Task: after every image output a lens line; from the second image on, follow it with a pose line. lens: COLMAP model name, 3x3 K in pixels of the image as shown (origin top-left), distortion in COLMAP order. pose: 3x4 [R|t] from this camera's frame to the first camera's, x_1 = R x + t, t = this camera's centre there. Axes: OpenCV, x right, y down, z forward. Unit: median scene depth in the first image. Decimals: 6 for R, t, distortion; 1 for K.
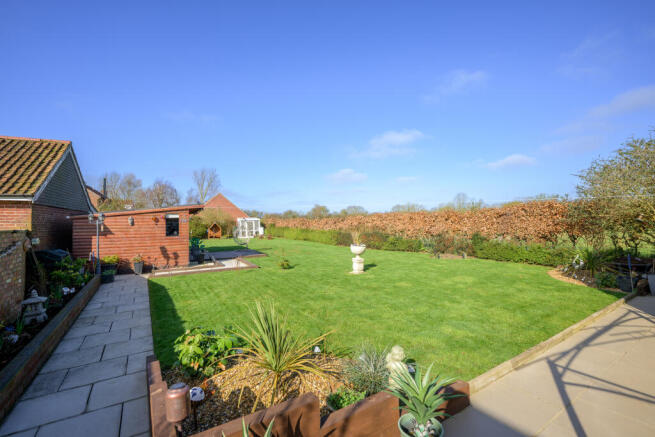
lens RADIAL K [[291.1, 0, 325.6], [0, 291.1, 216.4], [0, 0, 1]] dist [-0.021578, 0.001290]
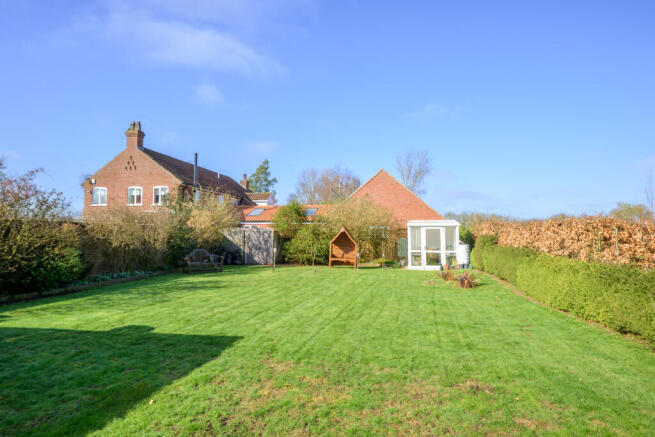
lens RADIAL K [[375.1, 0, 326.9], [0, 375.1, 219.2], [0, 0, 1]] dist [0.012893, 0.001027]
pose [[0.776350, 0.002003, -0.630299, -0.138169], [-0.011716, 0.999868, -0.011254, 0.035201], [0.630194, 0.016122, 0.776271, 1.471612]]
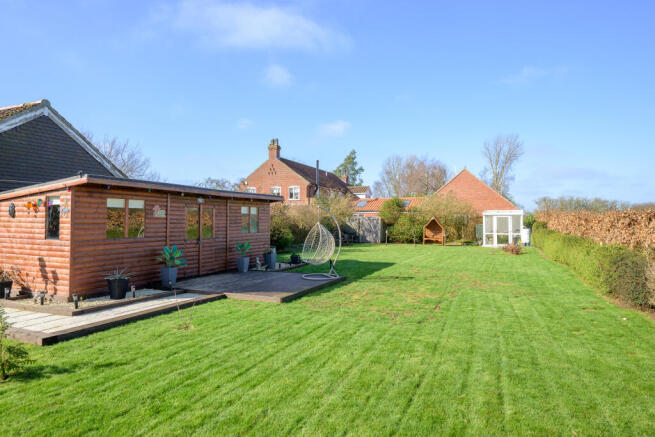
lens RADIAL K [[397.1, 0, 323.9], [0, 397.1, 219.9], [0, 0, 1]] dist [0.002079, 0.000989]
pose [[0.627870, 0.024752, -0.777924, 0.300944], [-0.003893, 0.999582, 0.028663, 0.009913], [0.778308, -0.014968, 0.627704, 0.820606]]
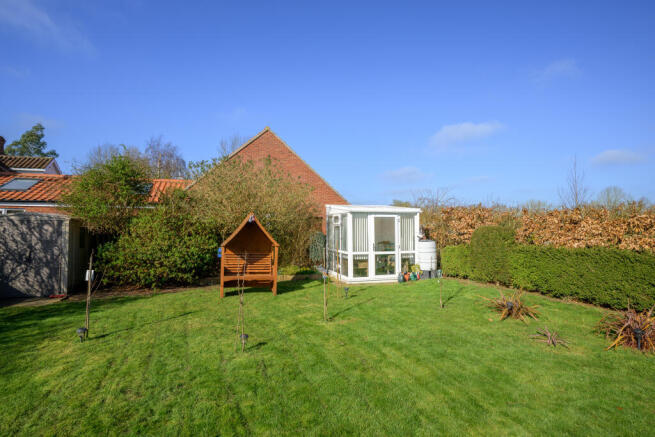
lens RADIAL K [[347.3, 0, 327.0], [0, 347.3, 220.9], [0, 0, 1]] dist [0.006903, 0.000642]
pose [[0.988441, 0.022369, -0.149946, -0.763766], [-0.021401, 0.999738, 0.008067, 0.057234], [0.150087, -0.004765, 0.988661, 2.009158]]
